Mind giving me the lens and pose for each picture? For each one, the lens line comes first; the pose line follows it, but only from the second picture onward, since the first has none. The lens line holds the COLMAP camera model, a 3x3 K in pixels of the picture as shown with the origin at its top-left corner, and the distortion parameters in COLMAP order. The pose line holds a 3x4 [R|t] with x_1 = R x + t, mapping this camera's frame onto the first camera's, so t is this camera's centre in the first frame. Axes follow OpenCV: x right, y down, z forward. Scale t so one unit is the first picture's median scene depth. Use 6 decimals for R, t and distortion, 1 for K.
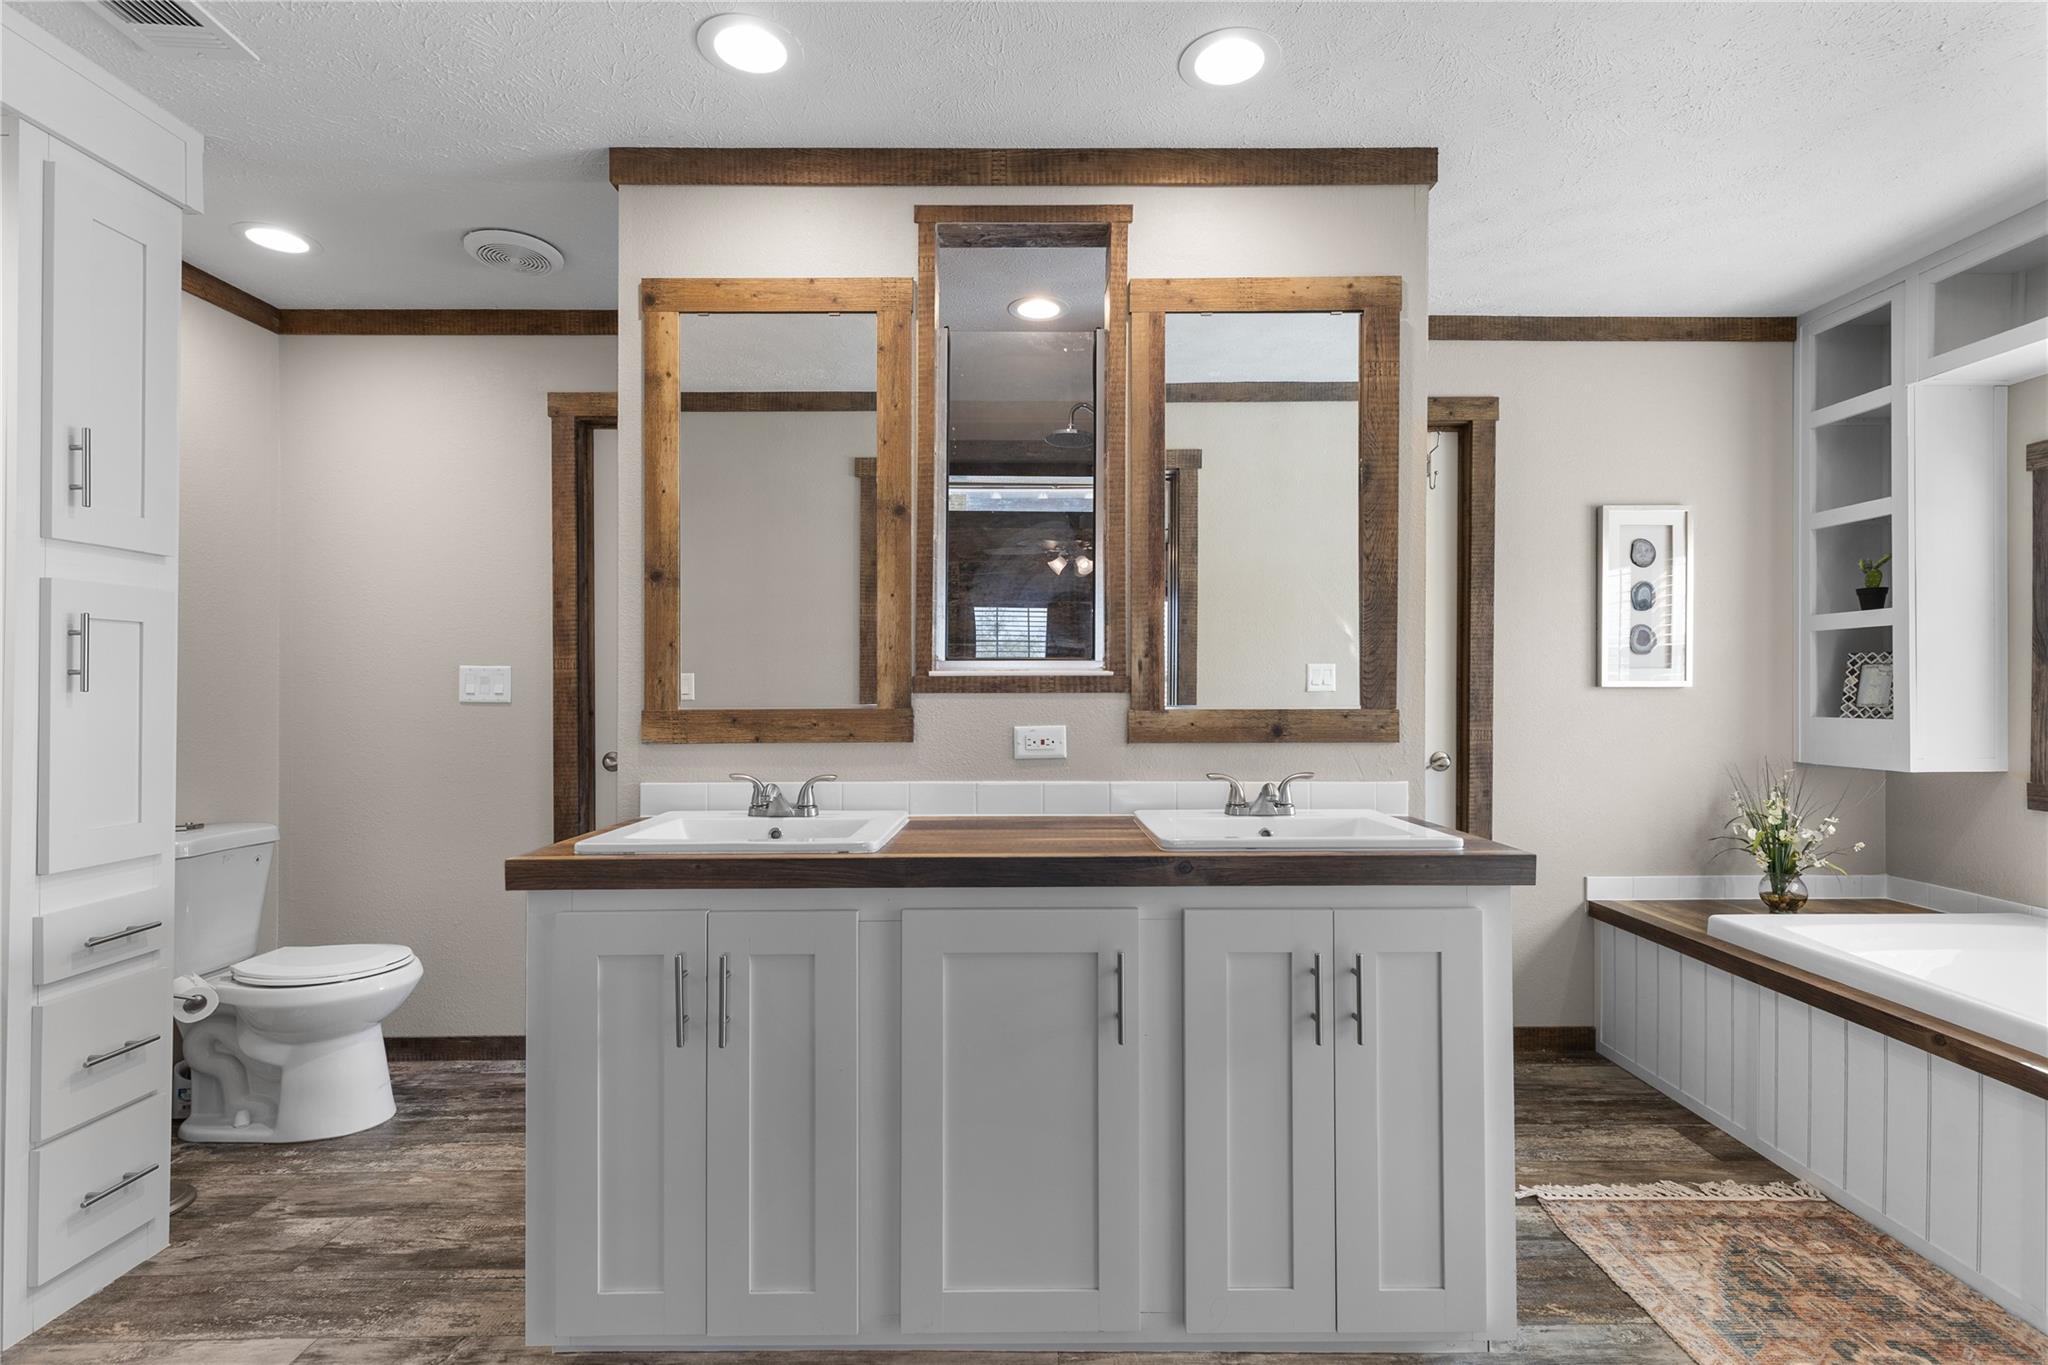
lens RADIAL K [[958.7, 0, 1034.1], [0, 958.7, 676.3], [0, 0, 1]] dist [0.001040, -0.000236]
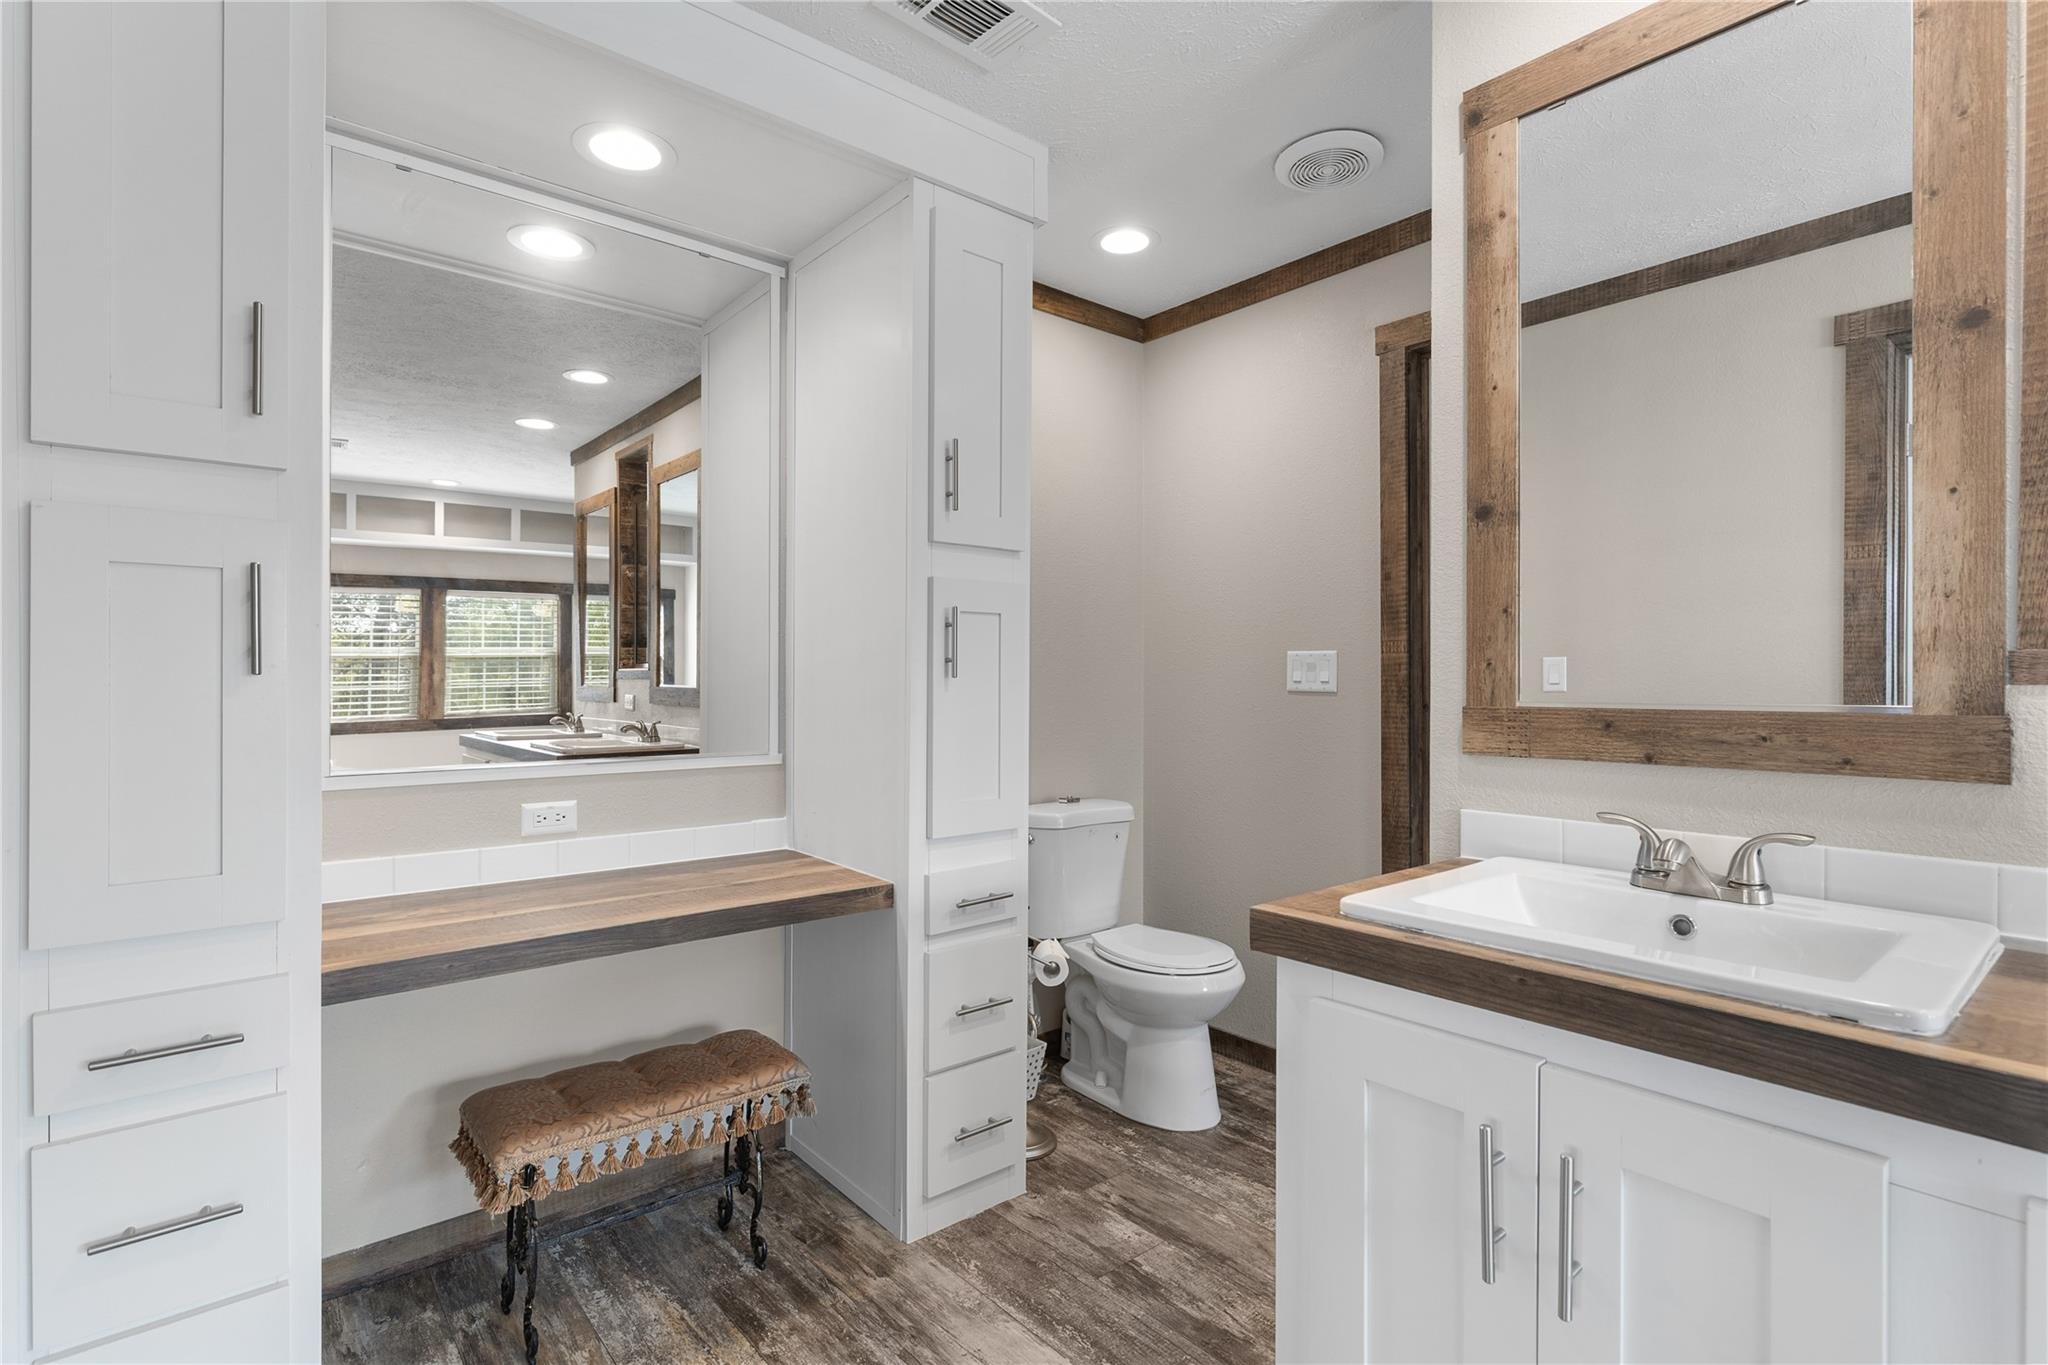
lens RADIAL K [[967.1, 0, 1024.0], [0, 967.1, 682.5], [0, 0, 1]] dist [-0.000871, -0.001053]
pose [[0.644318, 0.005782, -0.764736, -0.073194], [0.007651, 0.999873, 0.014006, 0.005696], [0.764719, -0.014876, 0.644192, 0.294176]]
